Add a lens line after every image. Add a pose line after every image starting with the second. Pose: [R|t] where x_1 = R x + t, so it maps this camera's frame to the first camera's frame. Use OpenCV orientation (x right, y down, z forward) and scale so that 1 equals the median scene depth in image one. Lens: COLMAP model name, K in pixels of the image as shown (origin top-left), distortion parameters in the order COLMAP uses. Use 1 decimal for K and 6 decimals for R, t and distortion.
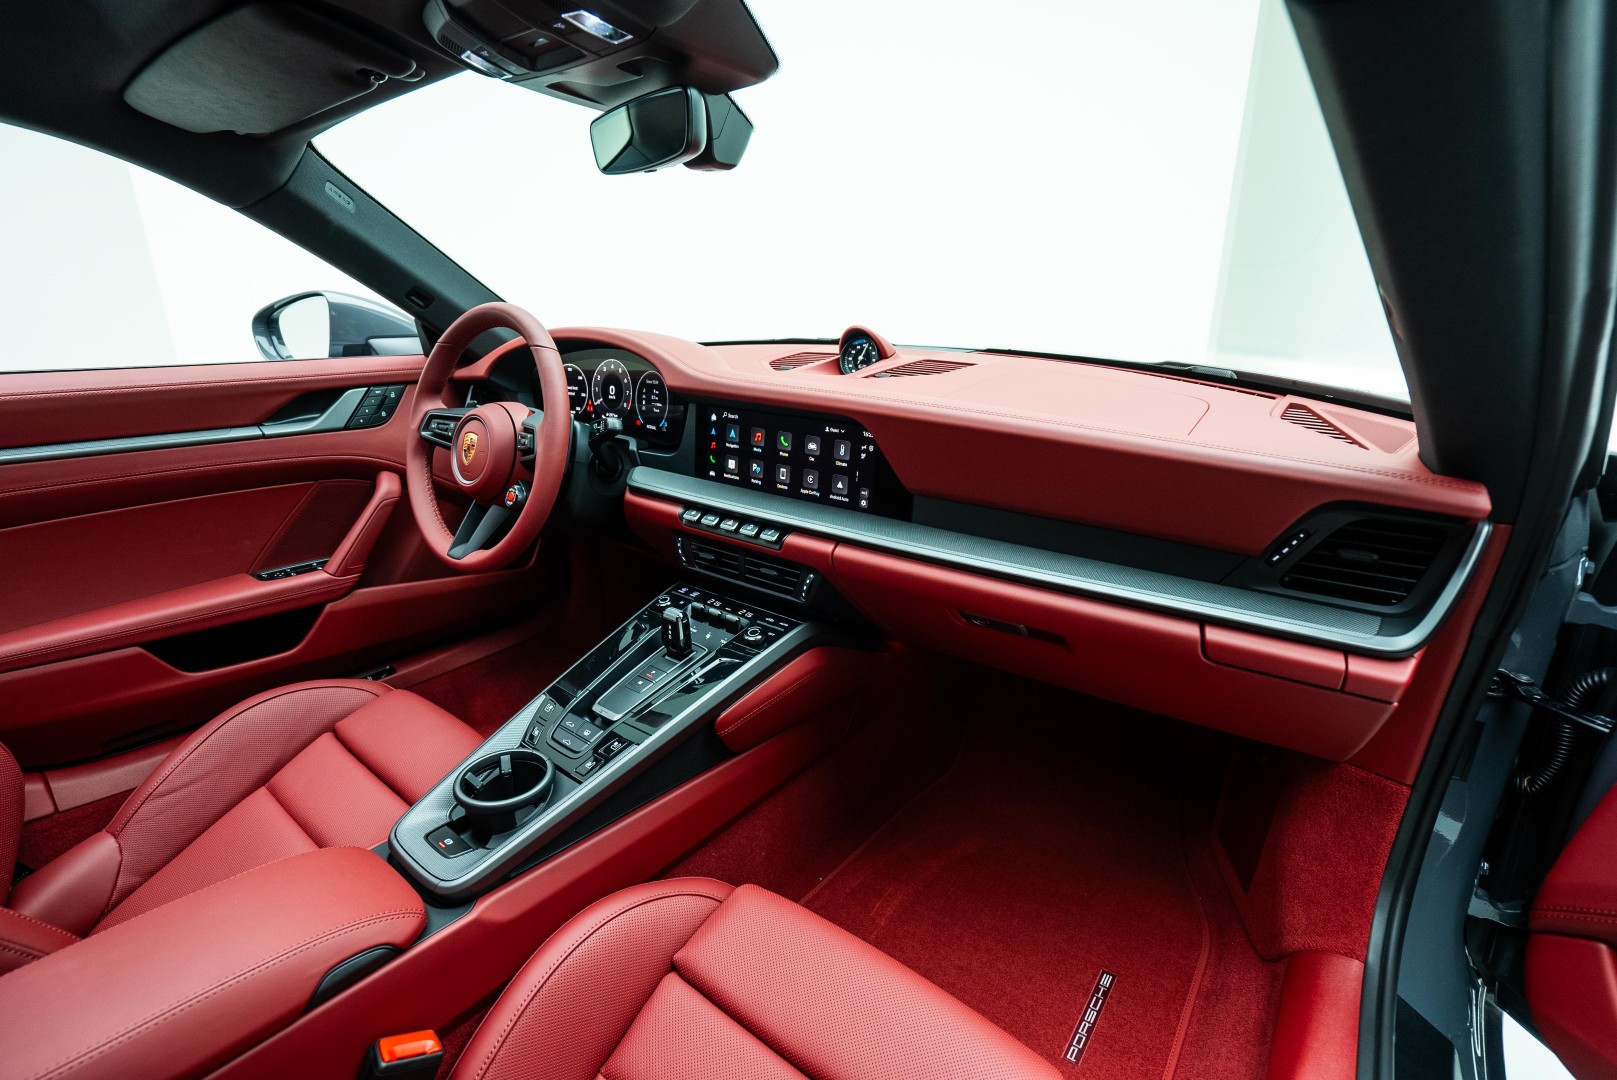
lens RADIAL K [[780.6, 0, 808.5], [0, 780.6, 540.0], [0, 0, 1]] dist [-0.000899, -0.000311]
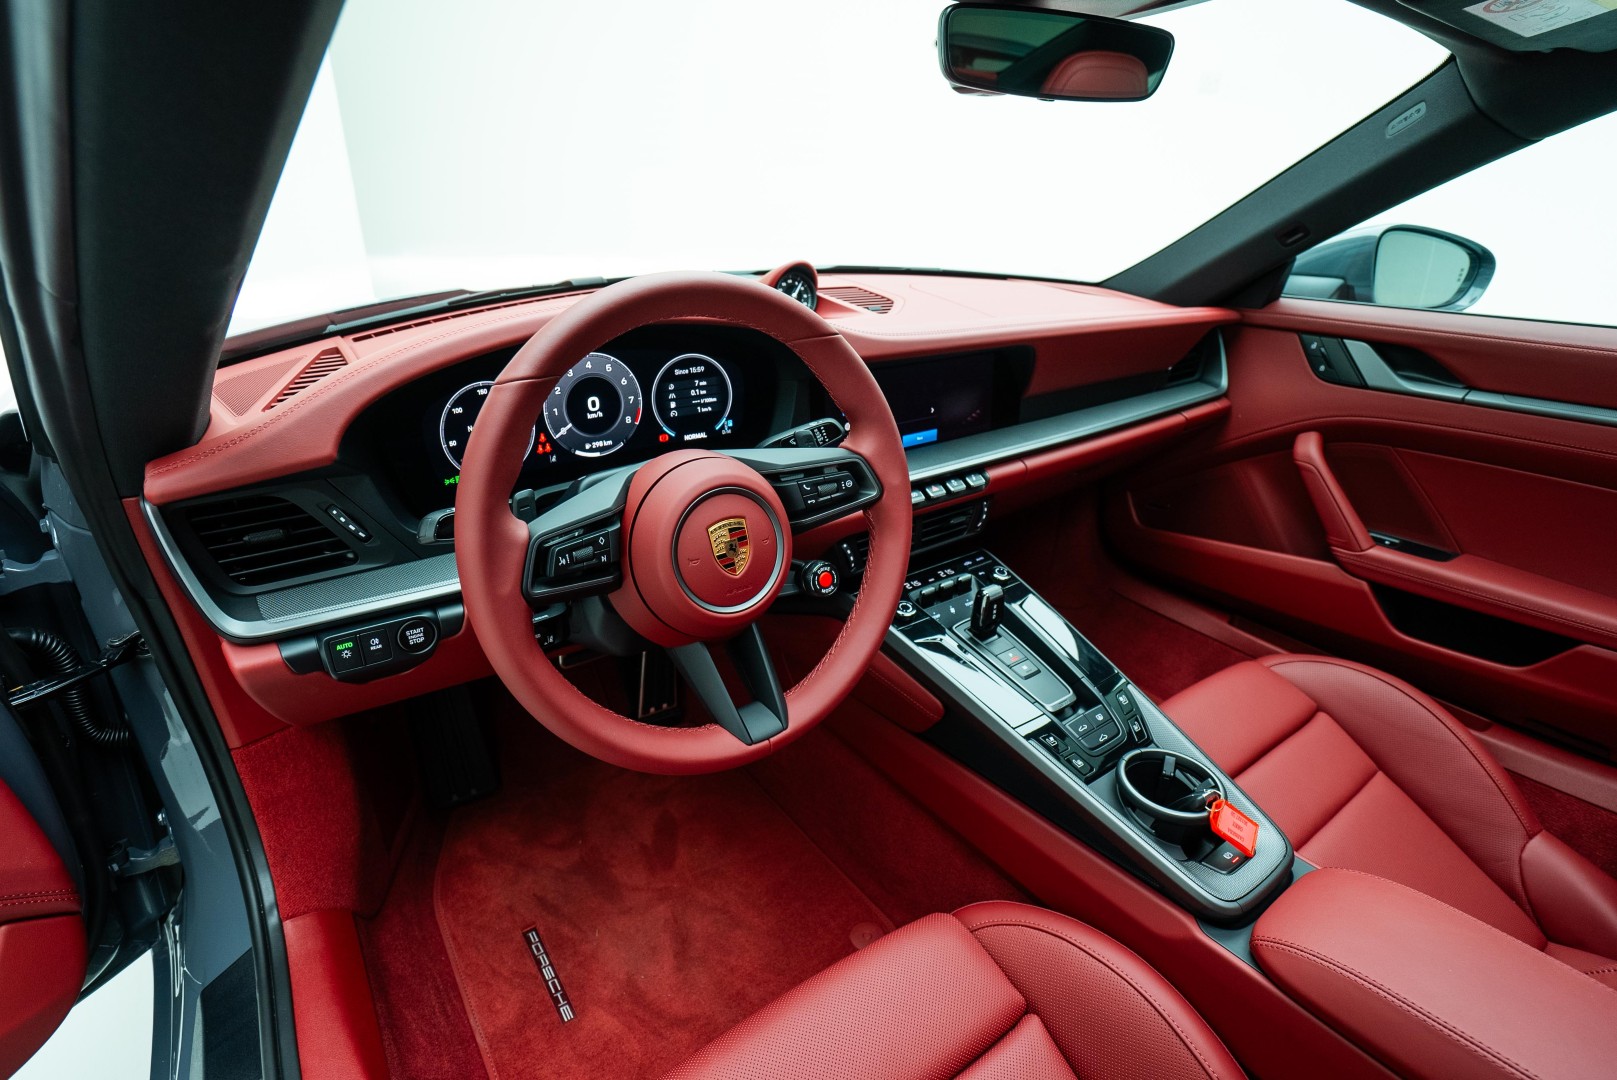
lens RADIAL K [[780.6, 0, 808.5], [0, 780.6, 540.0], [0, 0, 1]] dist [-0.000899, -0.000311]
pose [[0.322403, -0.403136, 0.856468, -0.877036], [0.295139, 0.902489, 0.313698, -0.273179], [-0.899416, 0.151640, 0.409946, 0.704375]]
